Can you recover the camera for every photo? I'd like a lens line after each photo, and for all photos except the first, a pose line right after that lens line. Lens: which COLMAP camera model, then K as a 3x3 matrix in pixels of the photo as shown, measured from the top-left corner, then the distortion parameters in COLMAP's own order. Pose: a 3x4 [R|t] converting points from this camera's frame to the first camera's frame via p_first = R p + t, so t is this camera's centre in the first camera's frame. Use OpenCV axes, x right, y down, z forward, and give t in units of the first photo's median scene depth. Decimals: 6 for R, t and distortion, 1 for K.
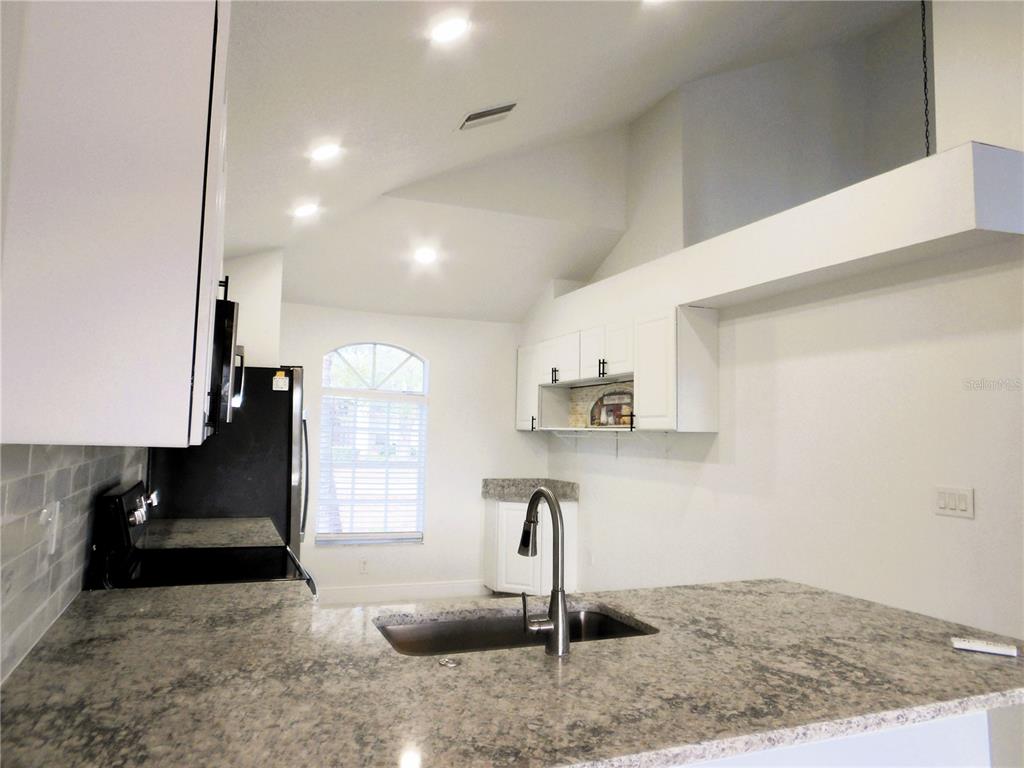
lens RADIAL K [[710.9, 0, 512.0], [0, 710.9, 384.0], [0, 0, 1]] dist [-0.039580, 0.000544]
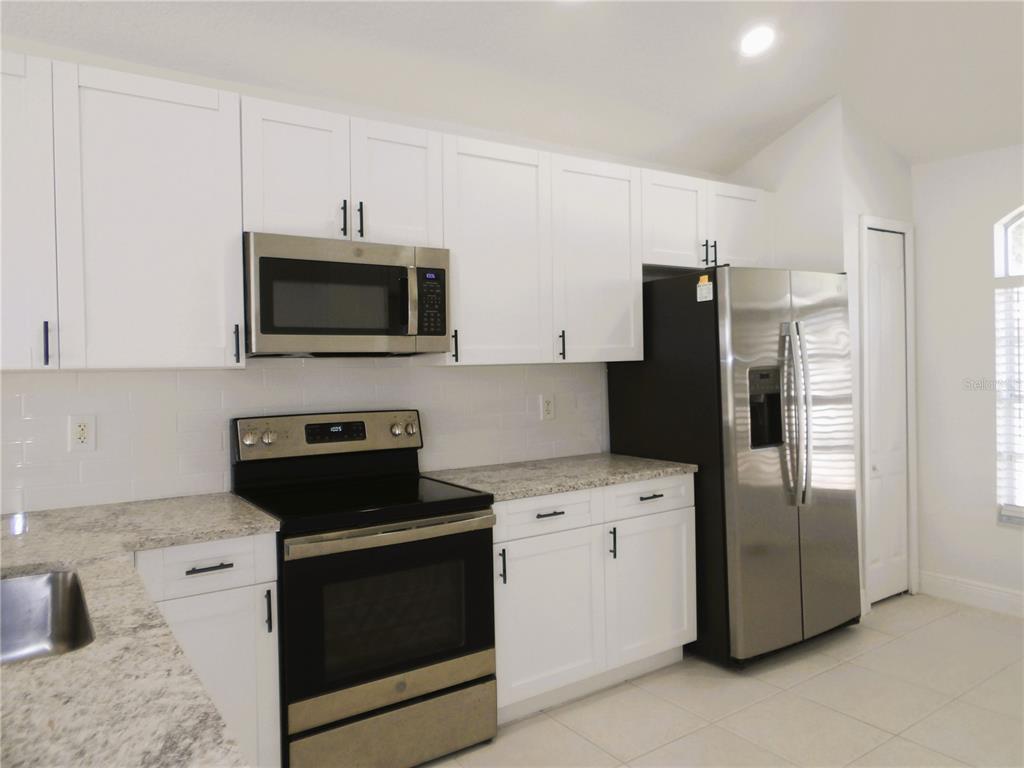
lens RADIAL K [[846.0, 0, 511.7], [0, 846.0, 370.0], [0, 0, 1]] dist [0.010031, 0.003592]
pose [[0.305876, -0.036921, -0.951355, 0.348537], [0.111342, 0.993778, -0.002769, 0.046341], [0.945539, -0.105079, 0.308083, 0.384504]]
